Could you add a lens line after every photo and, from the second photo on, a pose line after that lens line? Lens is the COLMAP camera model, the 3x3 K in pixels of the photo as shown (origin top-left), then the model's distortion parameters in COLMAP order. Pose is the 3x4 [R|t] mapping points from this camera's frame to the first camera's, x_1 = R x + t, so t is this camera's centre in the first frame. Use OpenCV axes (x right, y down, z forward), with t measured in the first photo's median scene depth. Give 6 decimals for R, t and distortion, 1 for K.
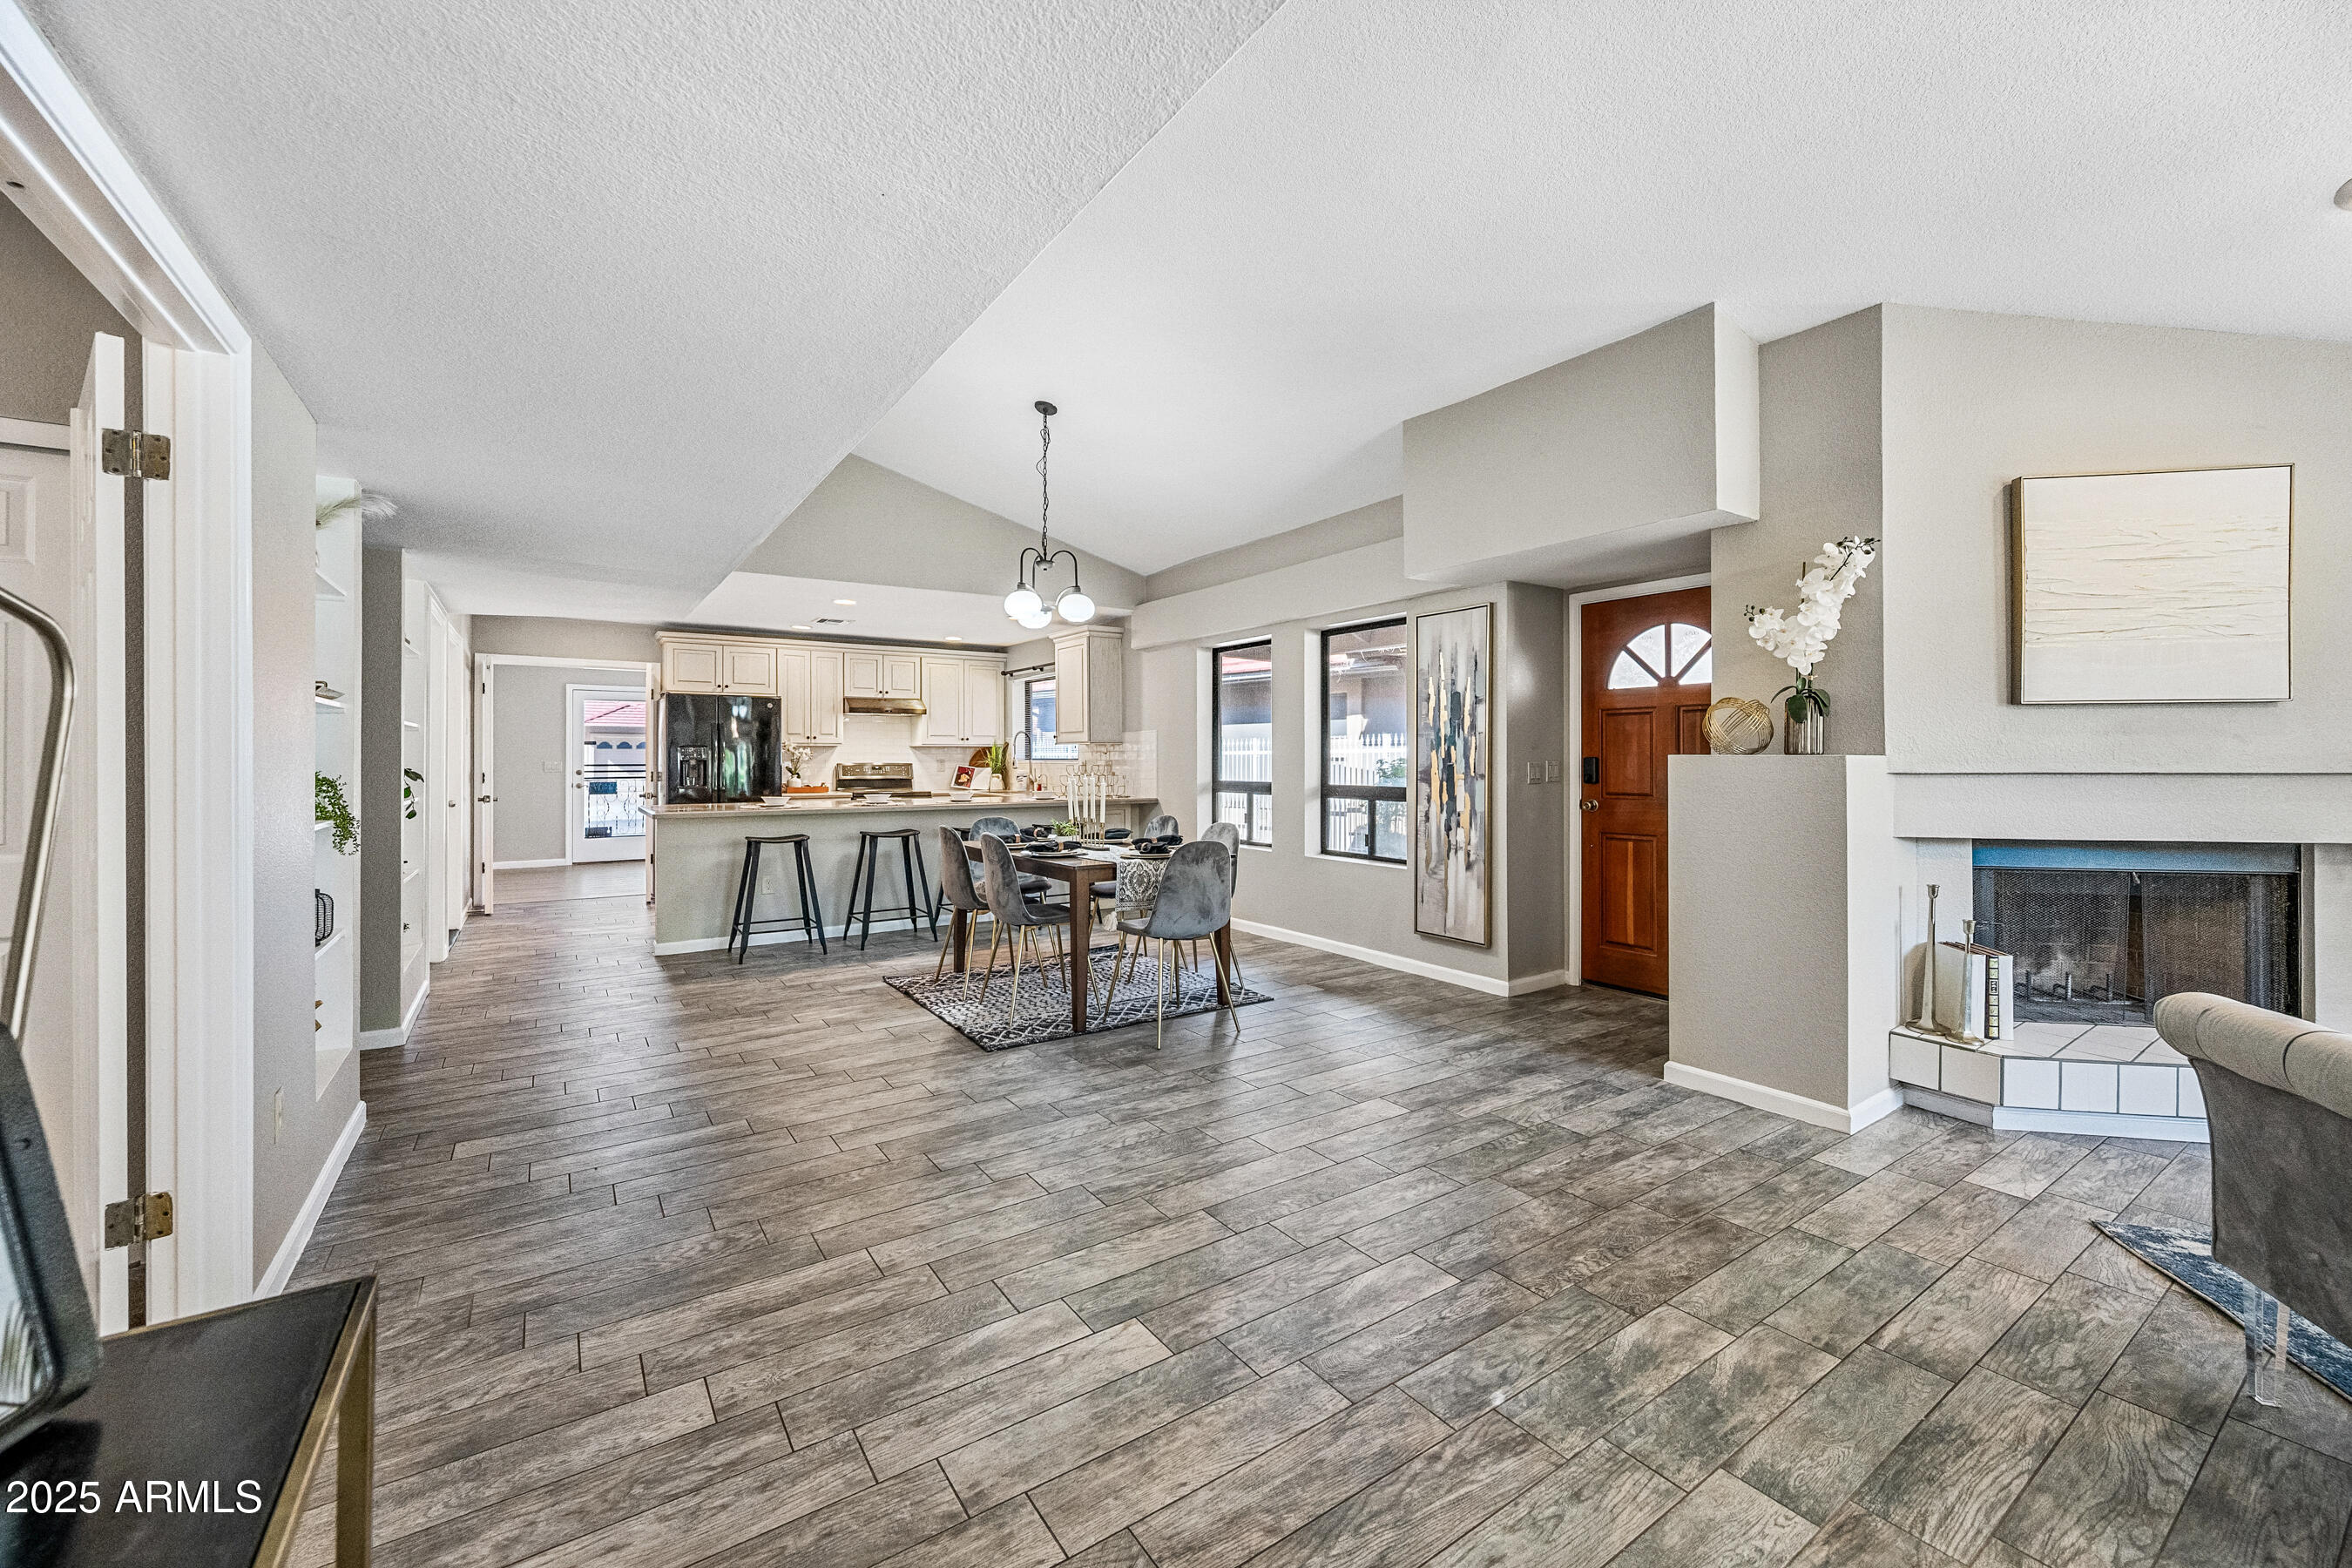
lens RADIAL K [[932.8, 0, 1189.9], [0, 932.8, 767.6], [0, 0, 1]] dist [0.000052, -0.000397]
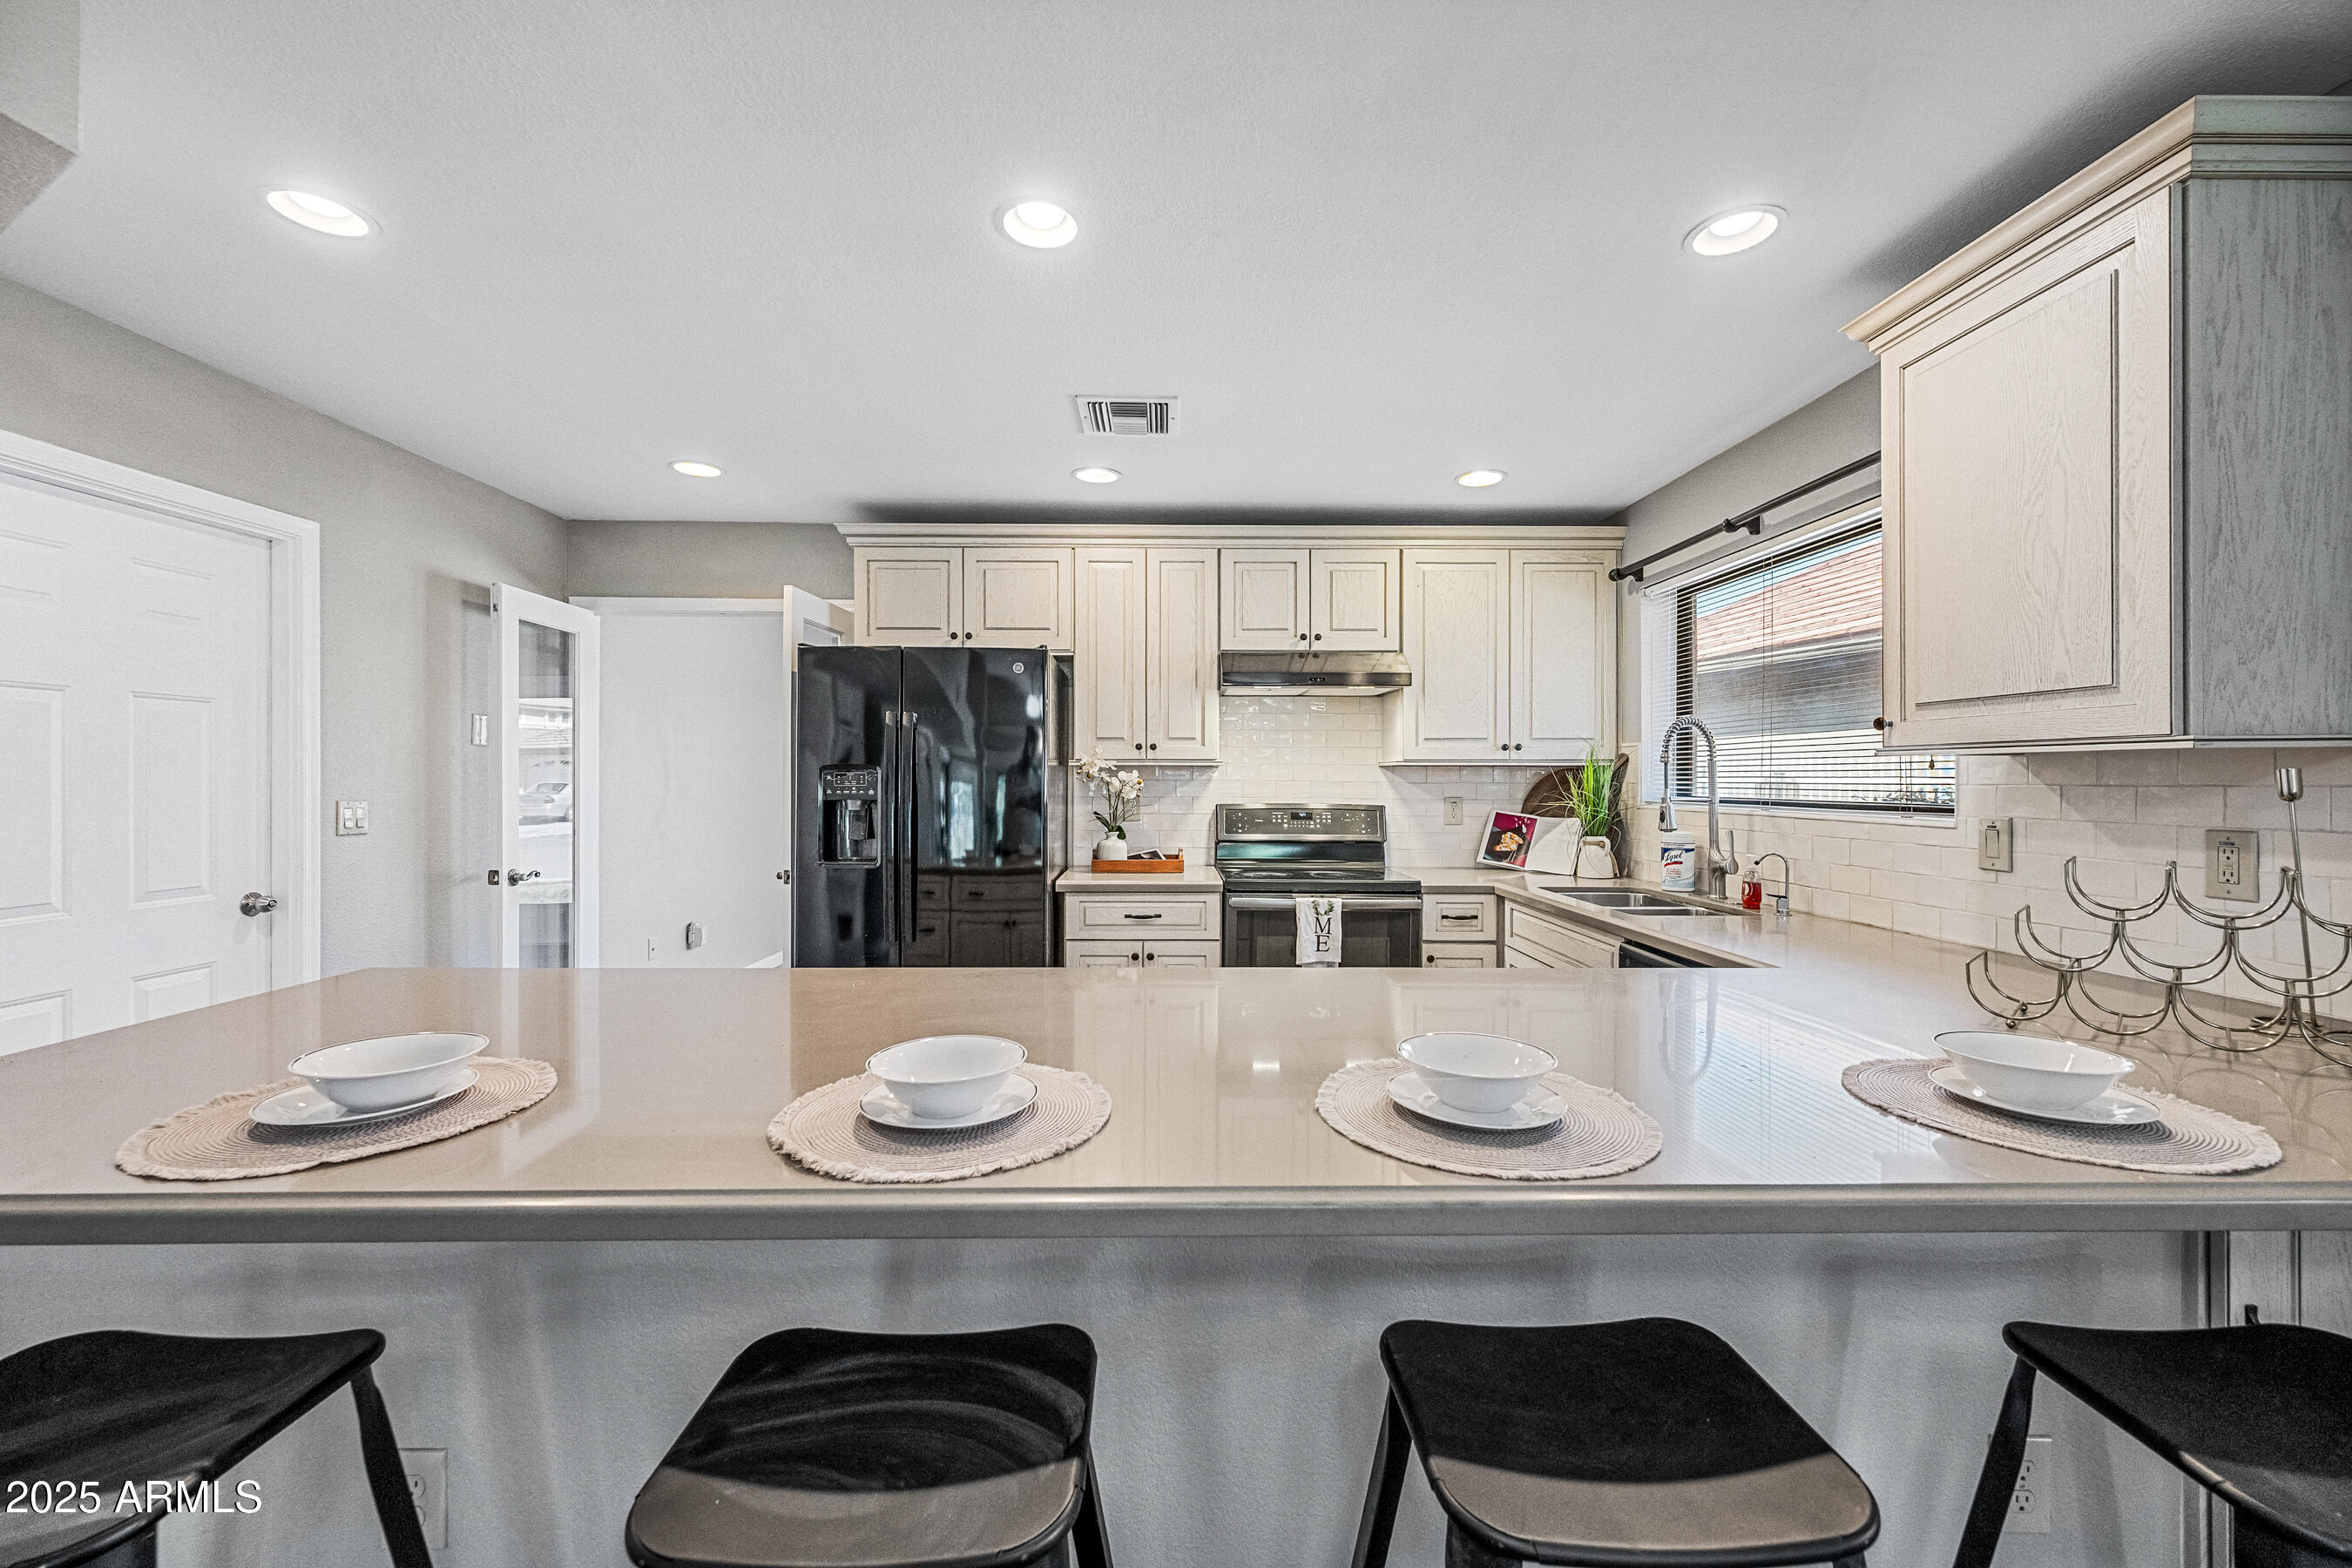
lens RADIAL K [[932.8, 0, 1182.7], [0, 932.8, 781.5], [0, 0, 1]] dist [0.000052, -0.000397]
pose [[0.823773, 0.004849, -0.566900, -0.129638], [-0.009809, 0.999936, -0.005702, -0.012078], [0.566835, 0.010258, 0.823767, 0.587674]]
